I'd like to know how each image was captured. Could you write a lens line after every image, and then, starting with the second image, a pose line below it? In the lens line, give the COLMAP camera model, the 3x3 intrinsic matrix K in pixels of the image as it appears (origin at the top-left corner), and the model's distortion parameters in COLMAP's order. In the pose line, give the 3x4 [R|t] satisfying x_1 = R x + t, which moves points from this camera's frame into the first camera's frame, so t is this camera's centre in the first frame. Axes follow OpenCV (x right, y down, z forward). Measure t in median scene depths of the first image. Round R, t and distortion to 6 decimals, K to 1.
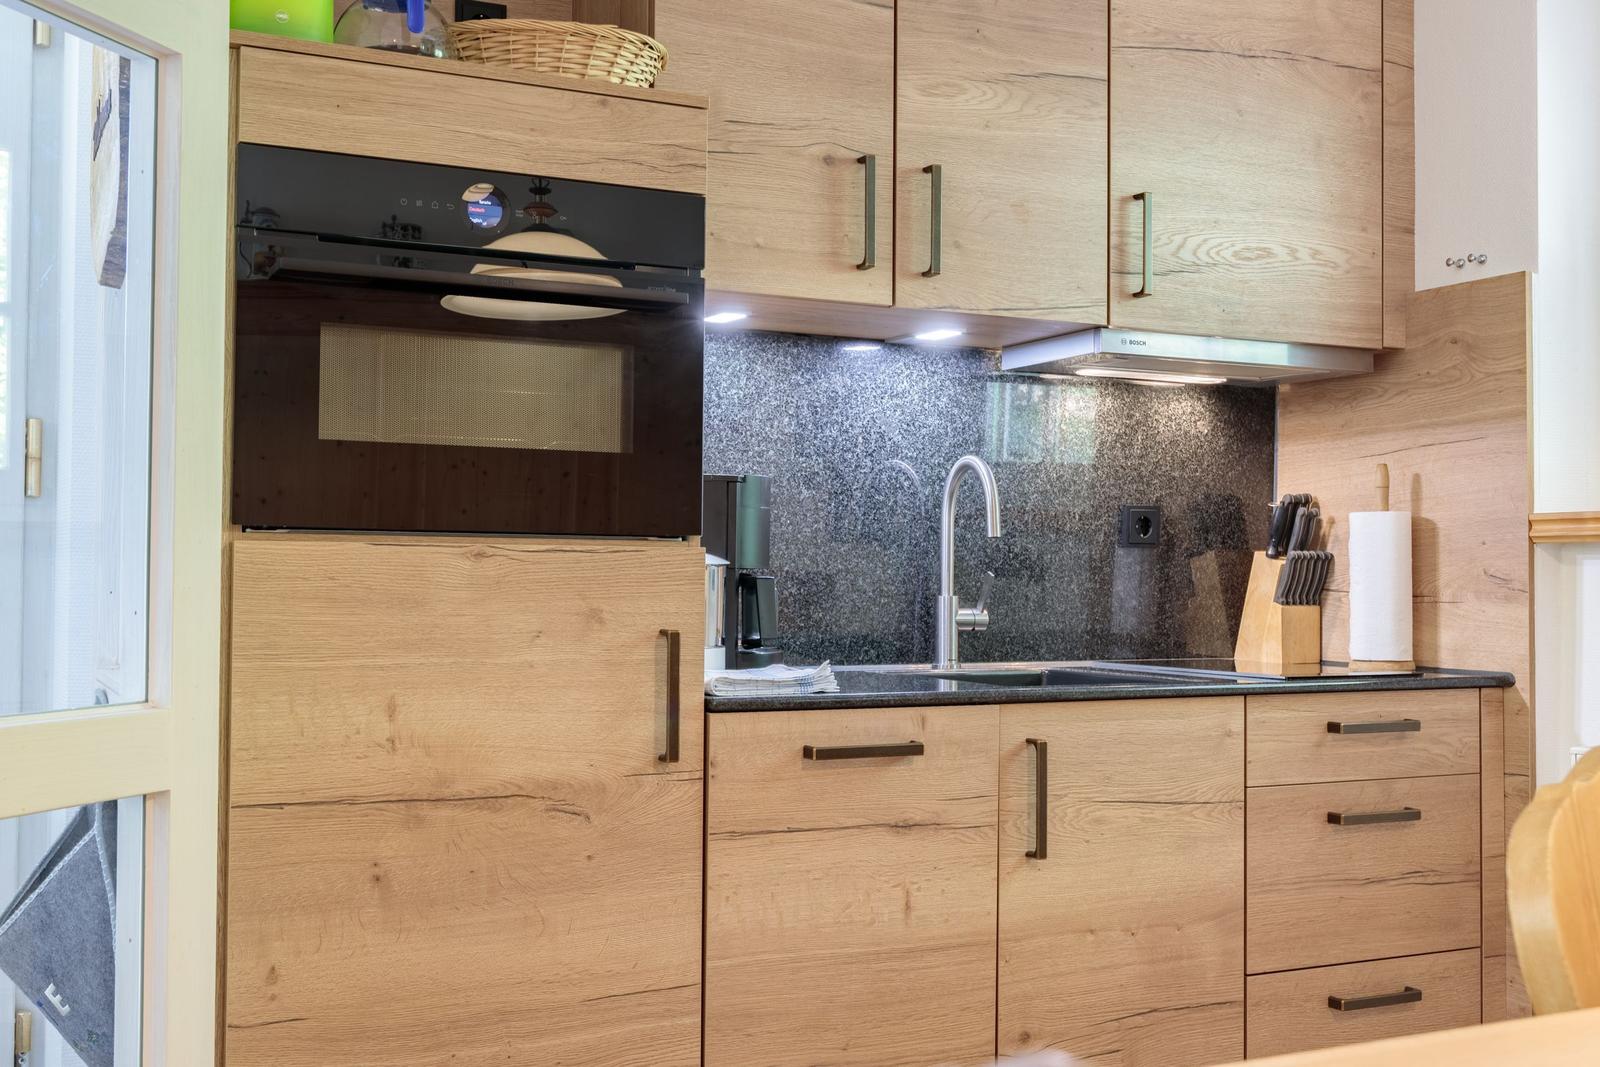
lens RADIAL K [[1727.4, 0, 800.0], [0, 1727.4, 533.5], [0, 0, 1]] dist [-0.014114, 0.000165]
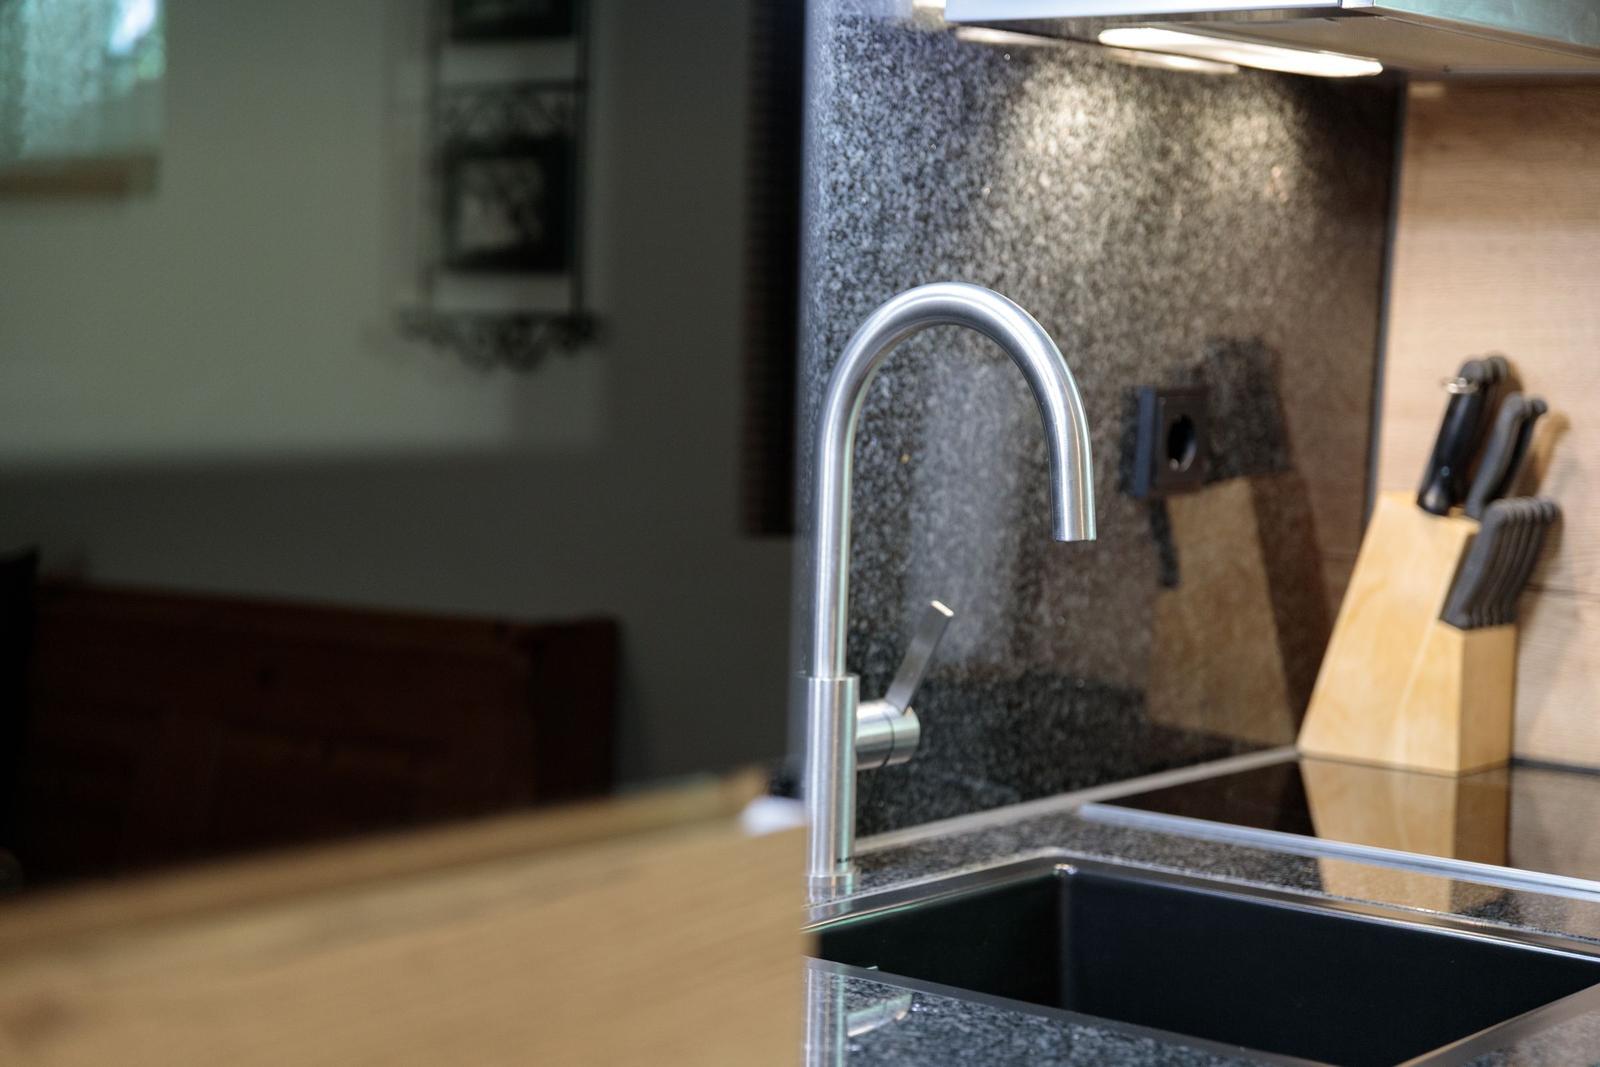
lens RADIAL K [[2941.7, 0, 800.0], [0, 2941.7, 533.5], [0, 0, 1]] dist [0.001927, -0.088709]
pose [[0.901689, -0.017930, 0.432013, -0.183397], [-0.033190, 0.993322, 0.110499, -0.060210], [-0.431110, -0.113974, 0.895072, 0.499166]]
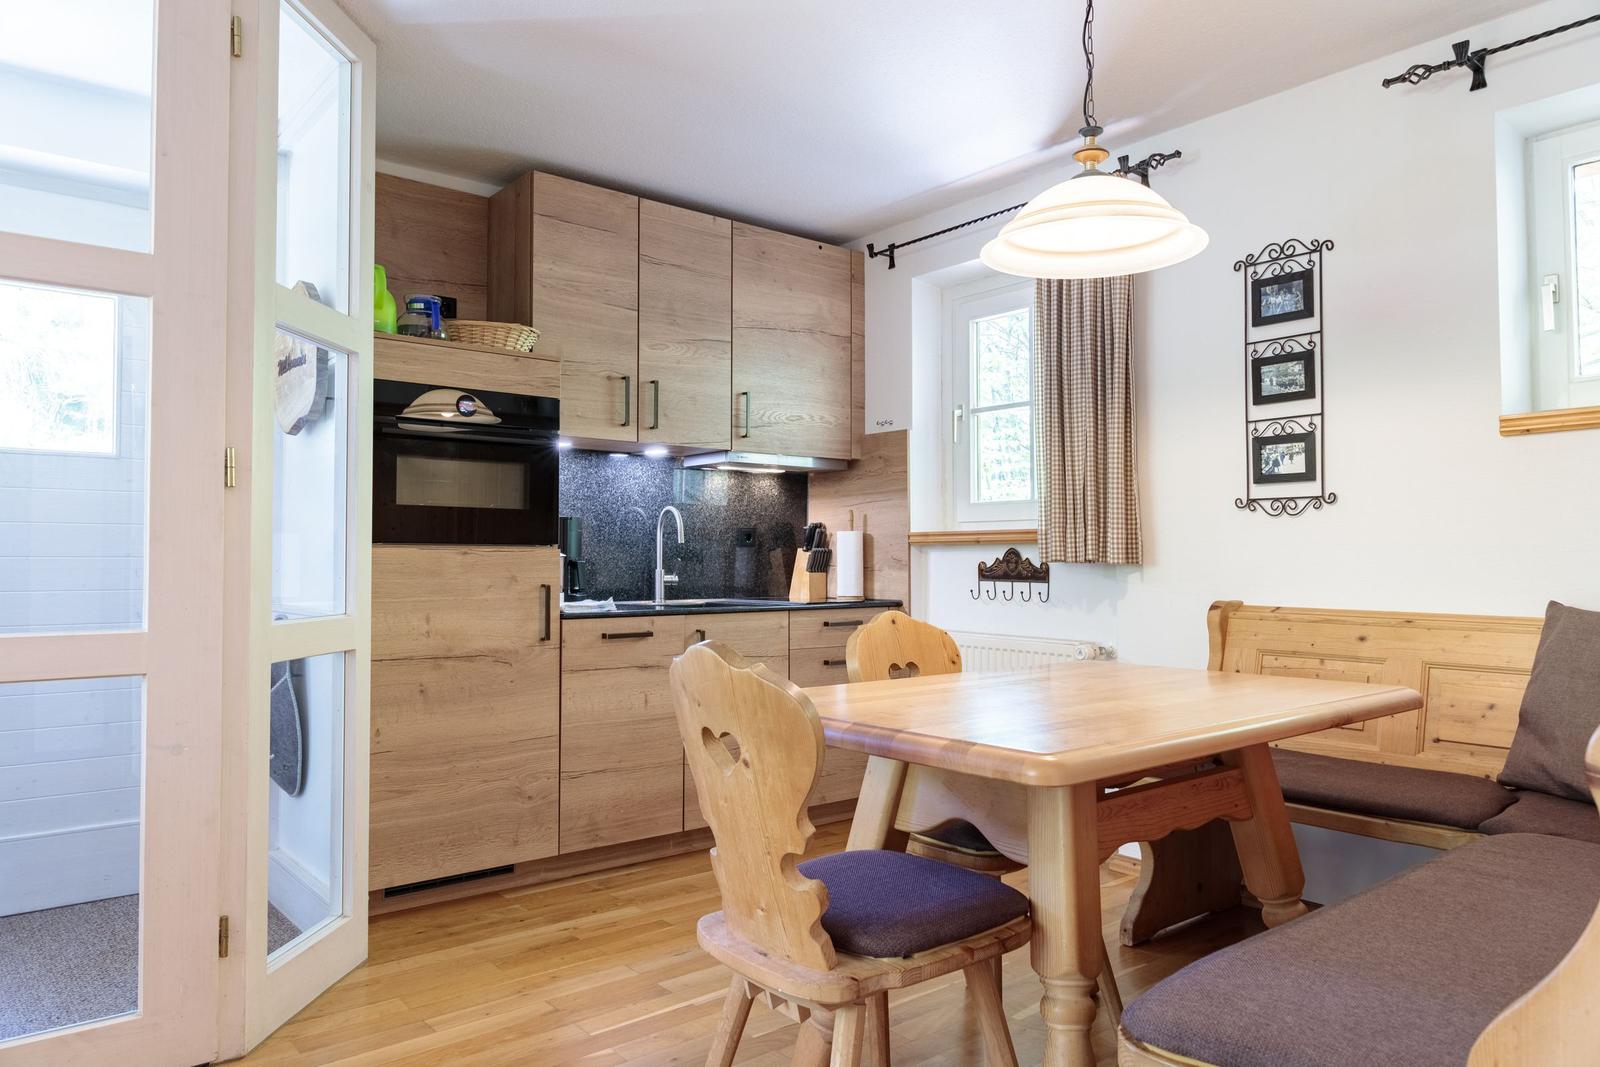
lens RADIAL K [[1070.3, 0, 803.5], [0, 1070.3, 531.3], [0, 0, 1]] dist [0.000113, -0.006390]
pose [[0.972484, -0.000803, 0.232968, -0.056563], [0.001208, 0.999998, -0.001596, -0.010624], [-0.232966, 0.001833, 0.972483, -0.385606]]
